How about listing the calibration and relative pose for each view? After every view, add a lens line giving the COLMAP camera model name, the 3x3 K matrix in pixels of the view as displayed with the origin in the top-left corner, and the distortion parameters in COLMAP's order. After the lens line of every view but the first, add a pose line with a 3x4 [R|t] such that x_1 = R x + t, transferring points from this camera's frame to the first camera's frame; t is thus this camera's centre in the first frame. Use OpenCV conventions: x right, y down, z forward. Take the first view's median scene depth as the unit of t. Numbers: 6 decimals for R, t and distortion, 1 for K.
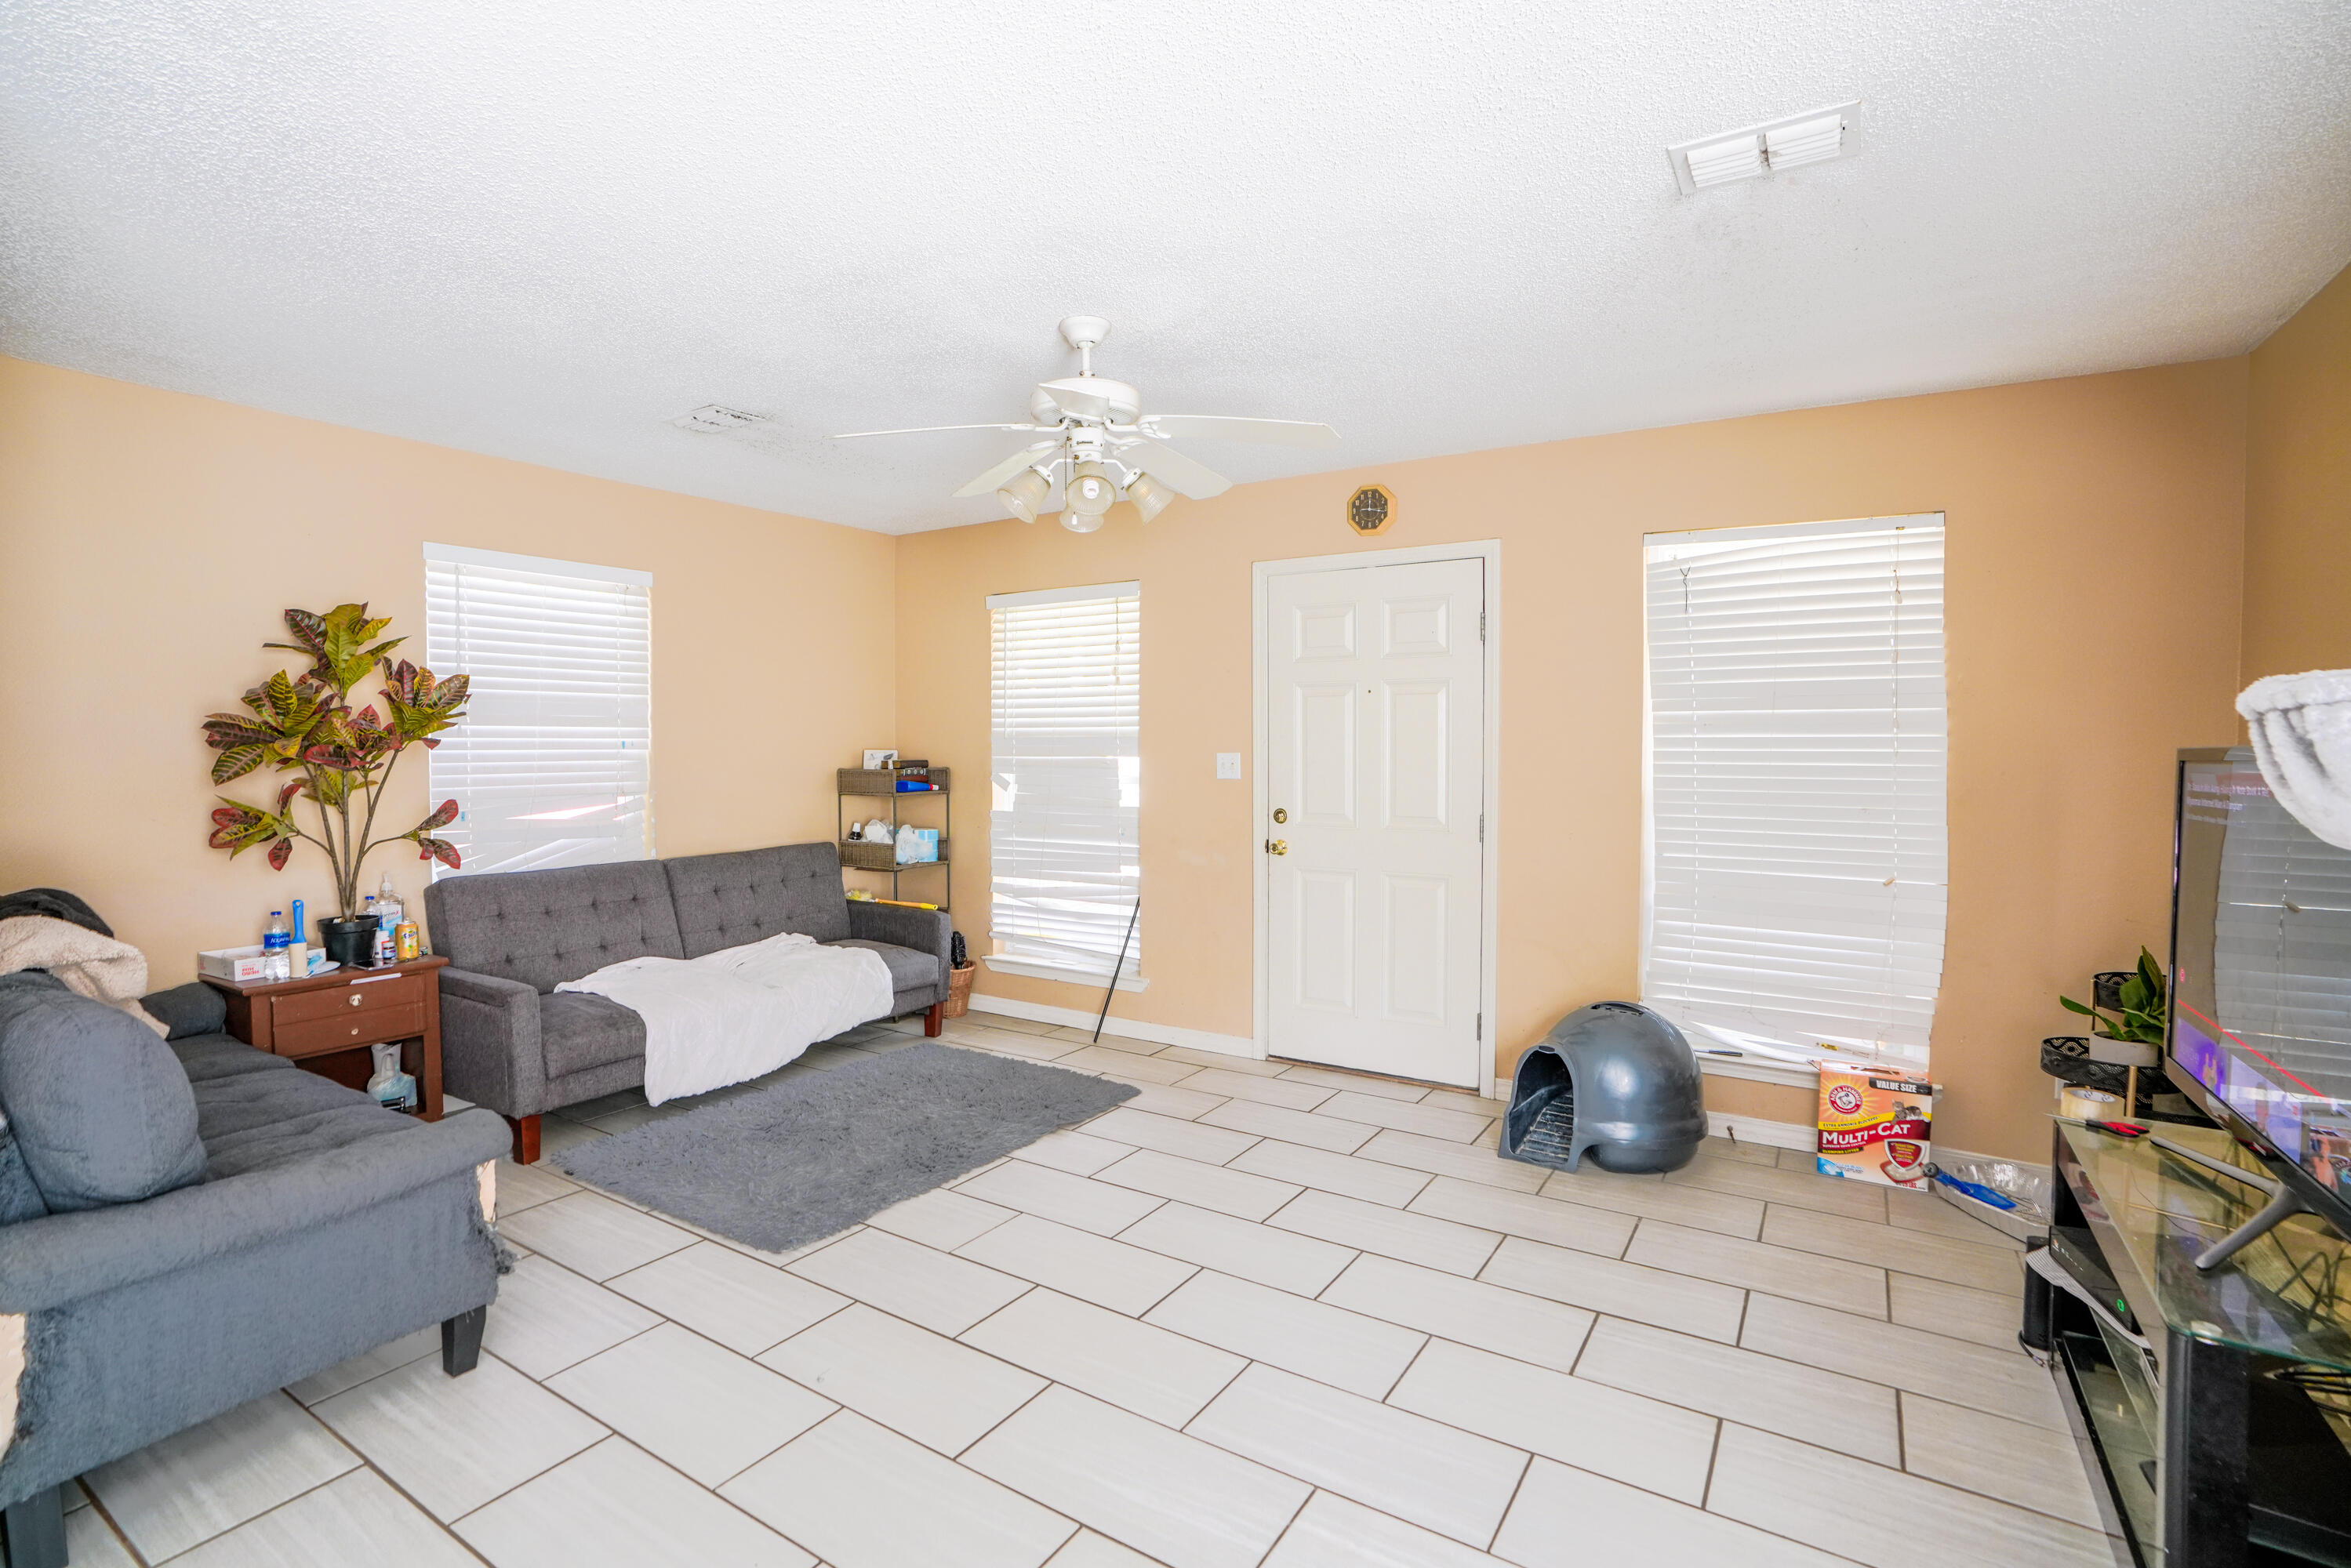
lens RADIAL K [[1091.5, 0, 1178.0], [0, 1091.5, 764.3], [0, 0, 1]] dist [-0.047229, 0.016275]
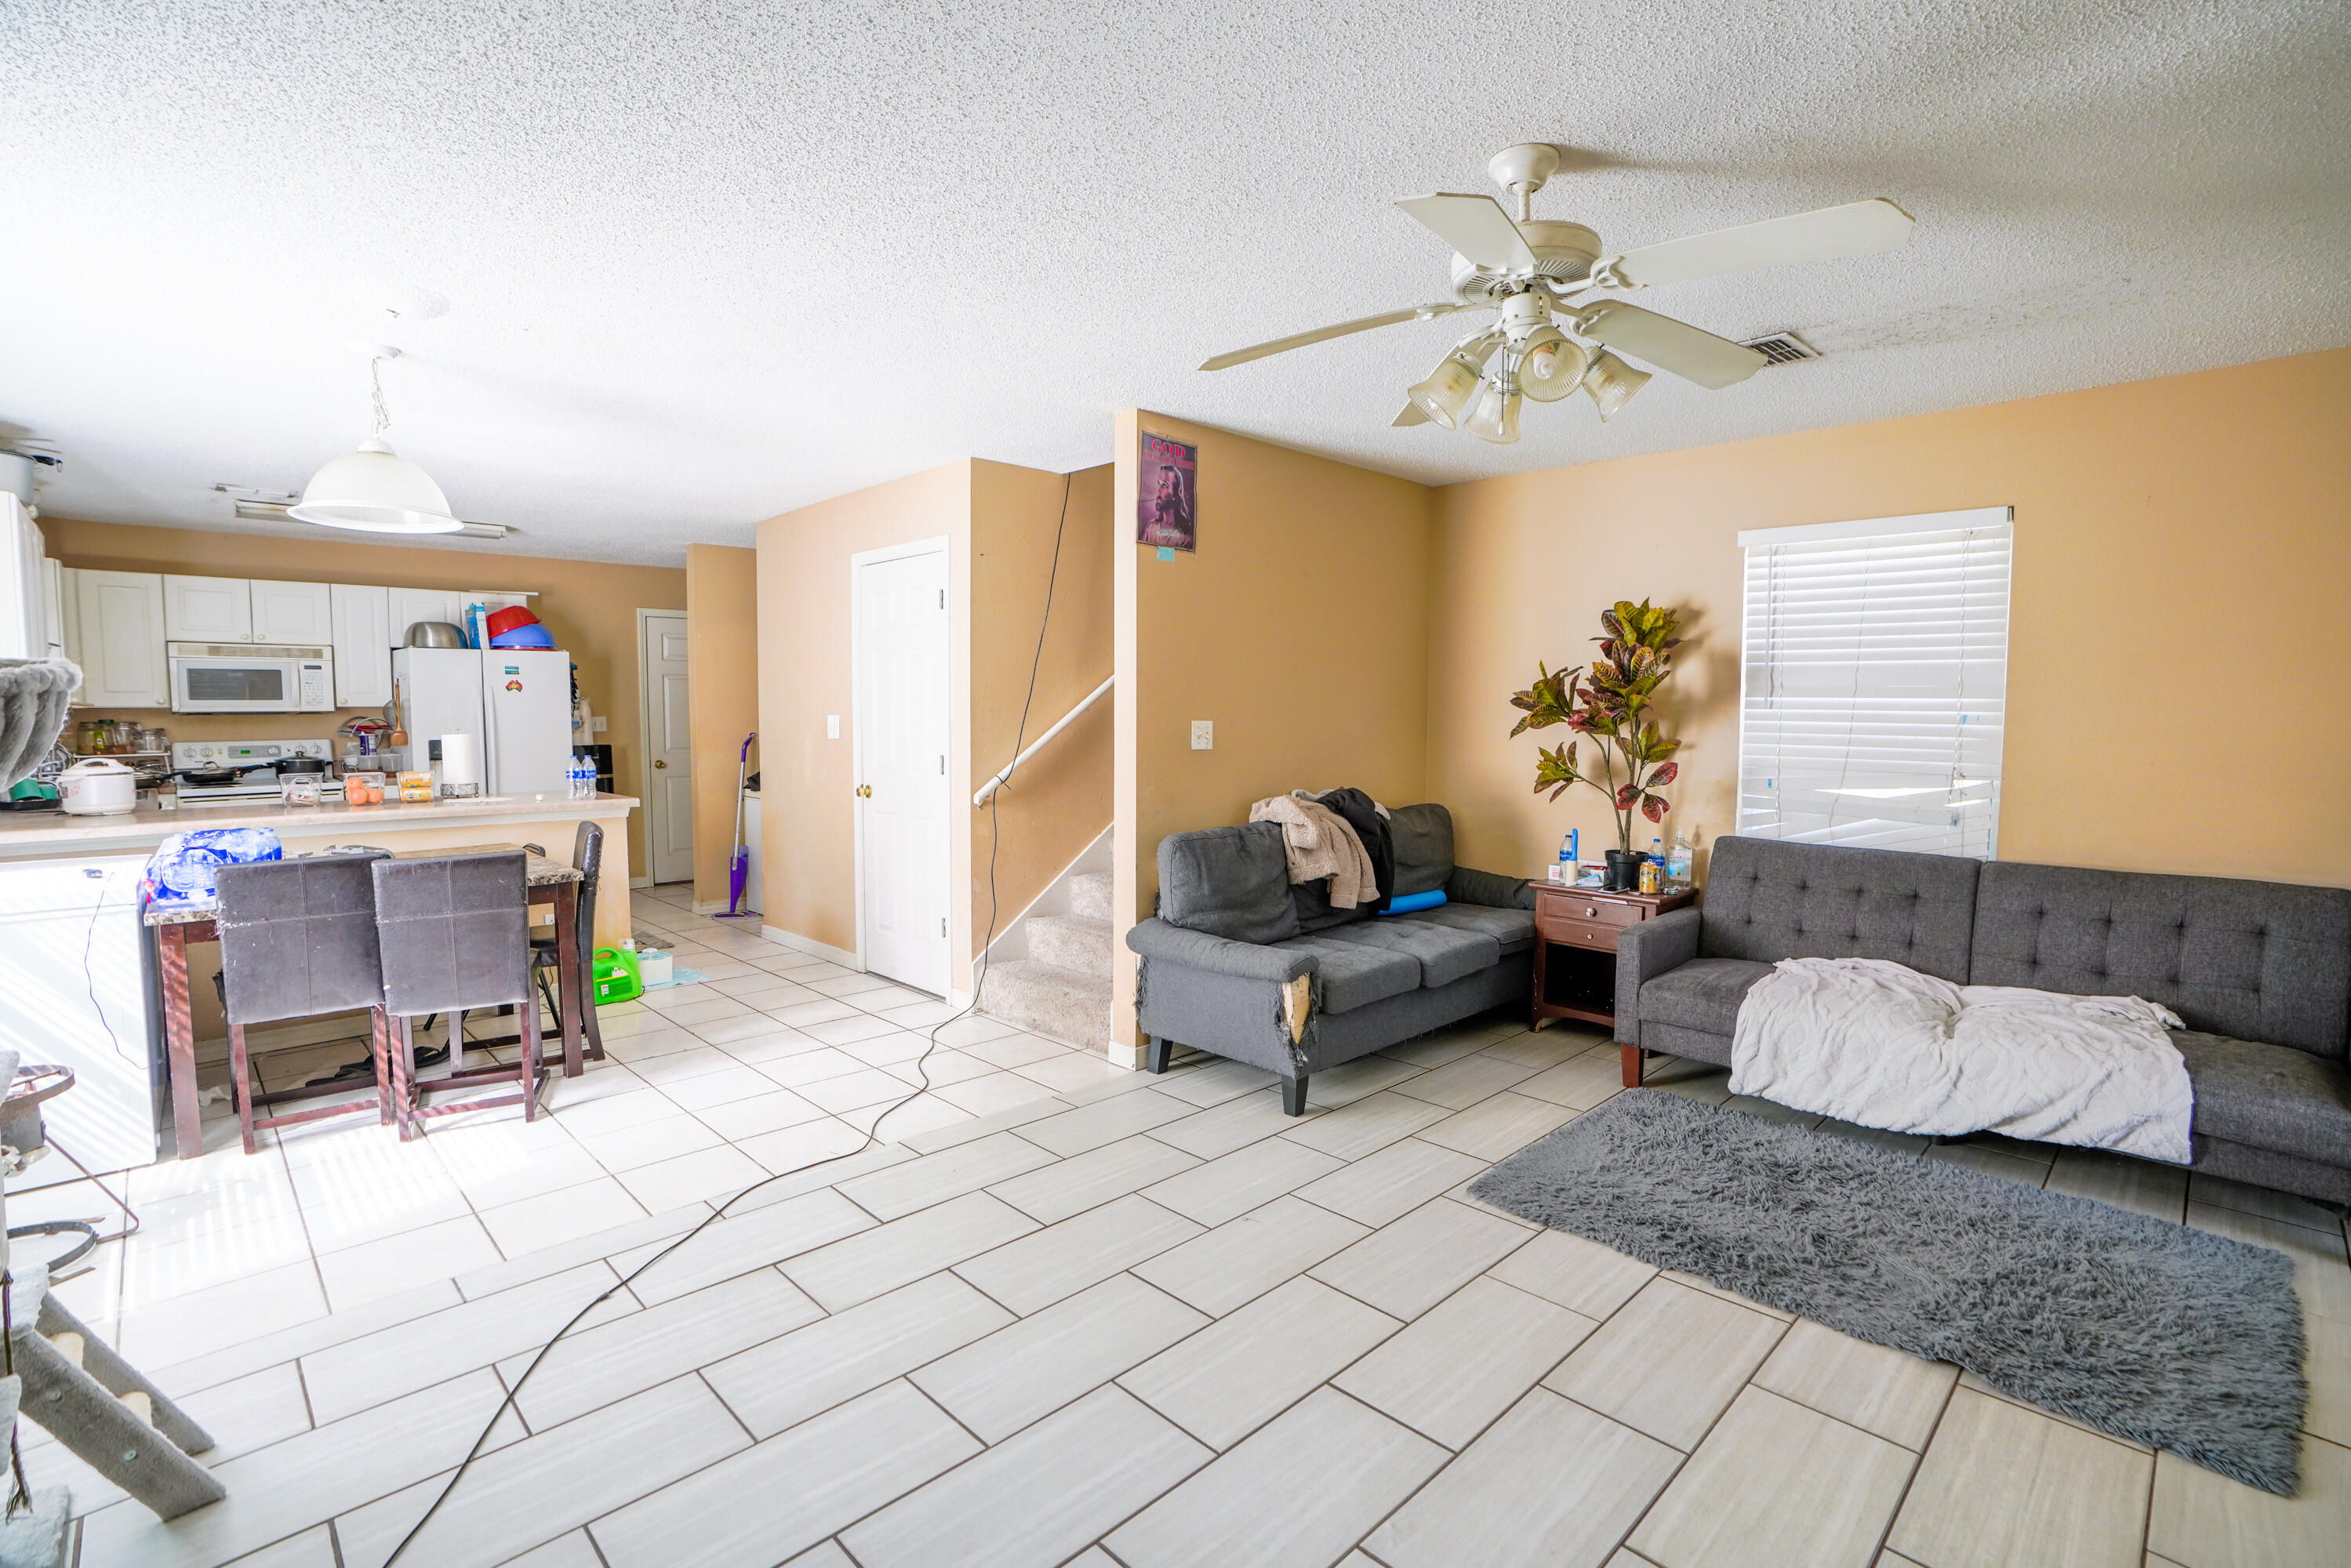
lens RADIAL K [[1091.5, 0, 1184.3], [0, 1091.5, 790.2], [0, 0, 1]] dist [-0.047229, 0.016275]
pose [[-0.232430, 0.069949, -0.970095, 0.516300], [-0.026940, 0.996565, 0.078312, -0.013258], [0.972240, 0.044336, -0.229747, 0.699117]]
